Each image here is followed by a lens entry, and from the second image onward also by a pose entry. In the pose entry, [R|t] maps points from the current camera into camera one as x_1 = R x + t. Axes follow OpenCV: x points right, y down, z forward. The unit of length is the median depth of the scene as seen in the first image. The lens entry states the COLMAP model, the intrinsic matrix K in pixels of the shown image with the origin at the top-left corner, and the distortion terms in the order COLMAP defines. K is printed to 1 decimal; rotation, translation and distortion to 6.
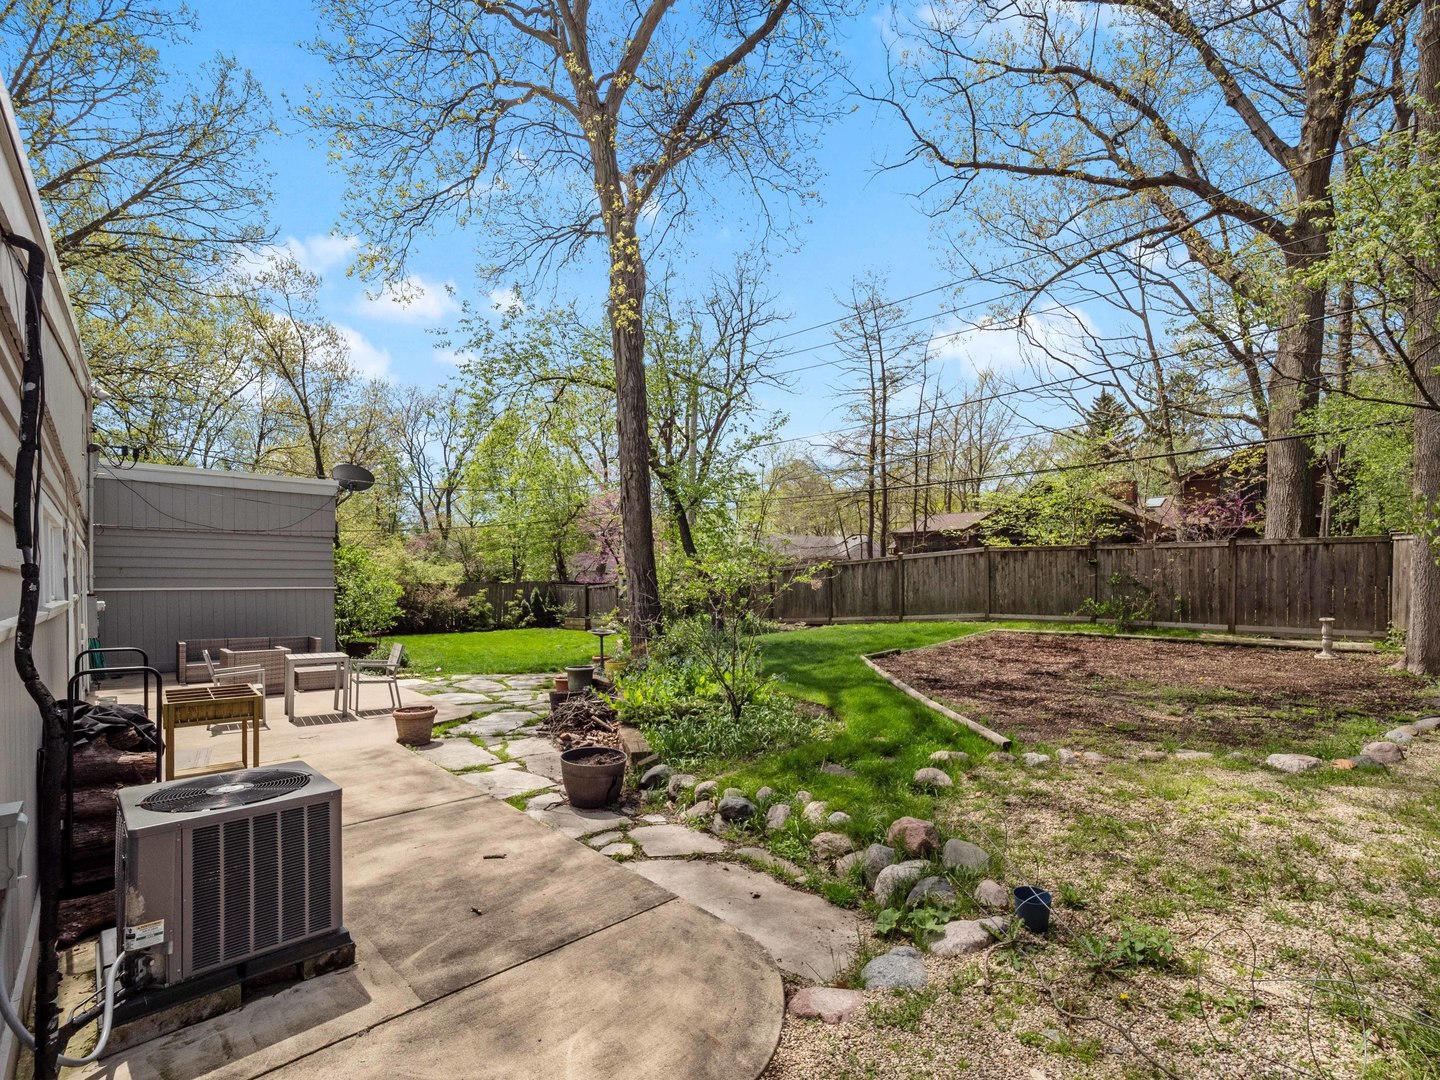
lens RADIAL K [[640.9, 0, 719.8], [0, 640.9, 579.5], [0, 0, 1]] dist [-0.000109, 0.000008]
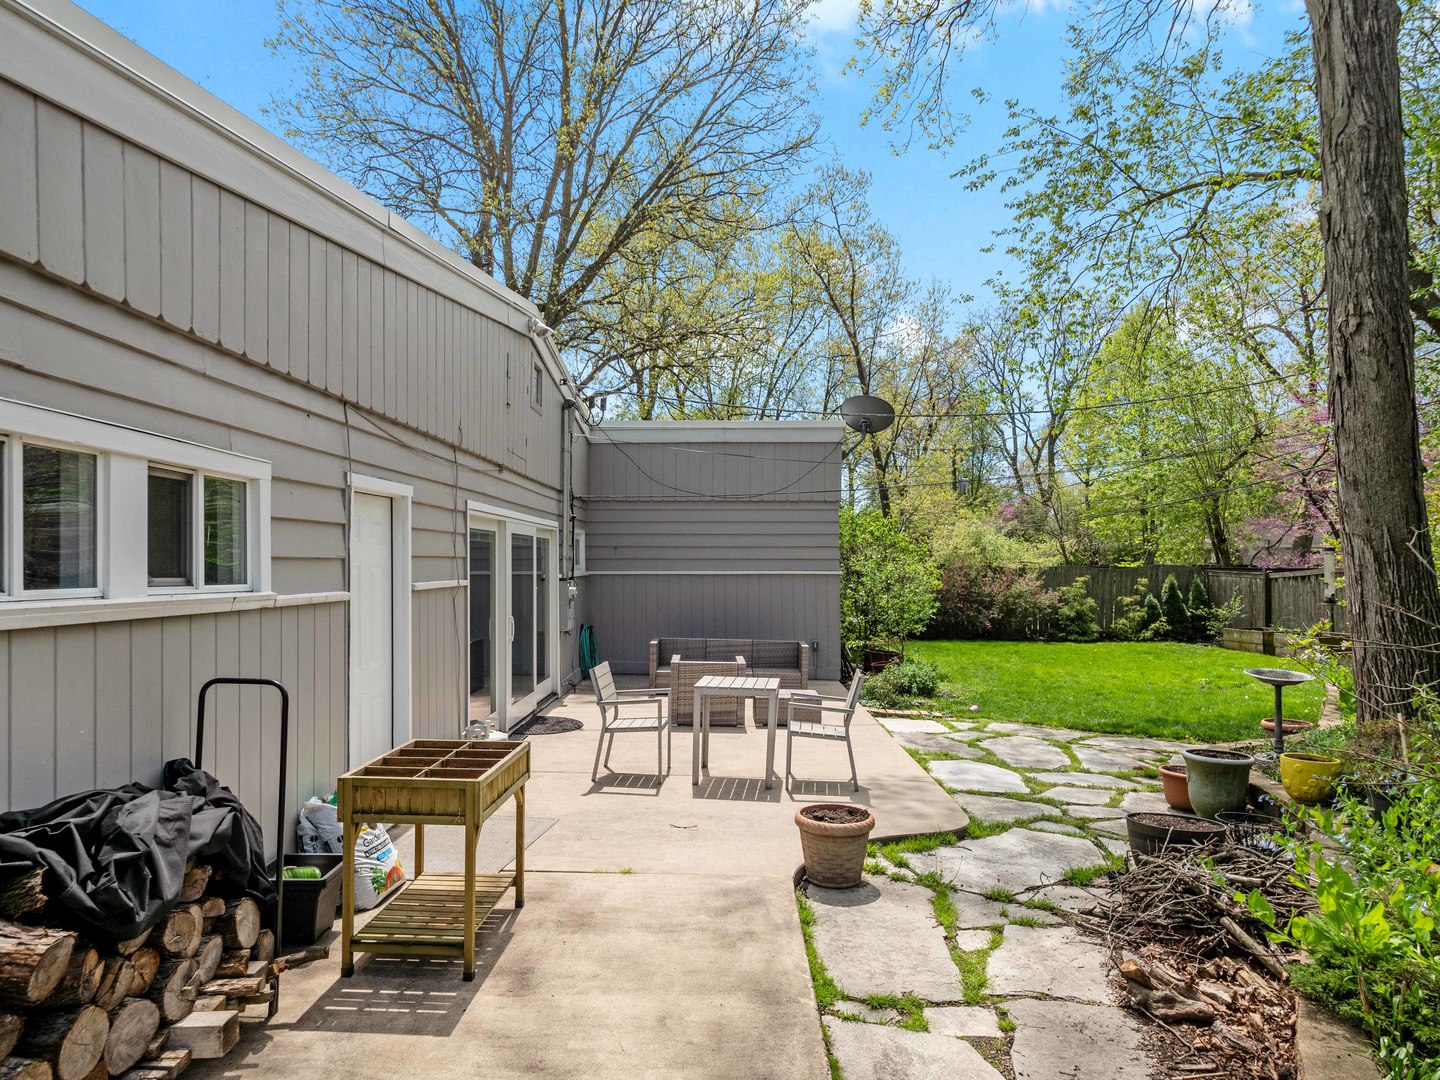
lens RADIAL K [[855.8, 0, 718.7], [0, 855.8, 553.6], [0, 0, 1]] dist [-0.003568, 0.000042]
pose [[0.705535, -0.004202, -0.708663, -0.026556], [-0.002527, 0.999961, -0.008445, -0.000317], [0.708671, 0.007749, 0.705497, 0.229333]]
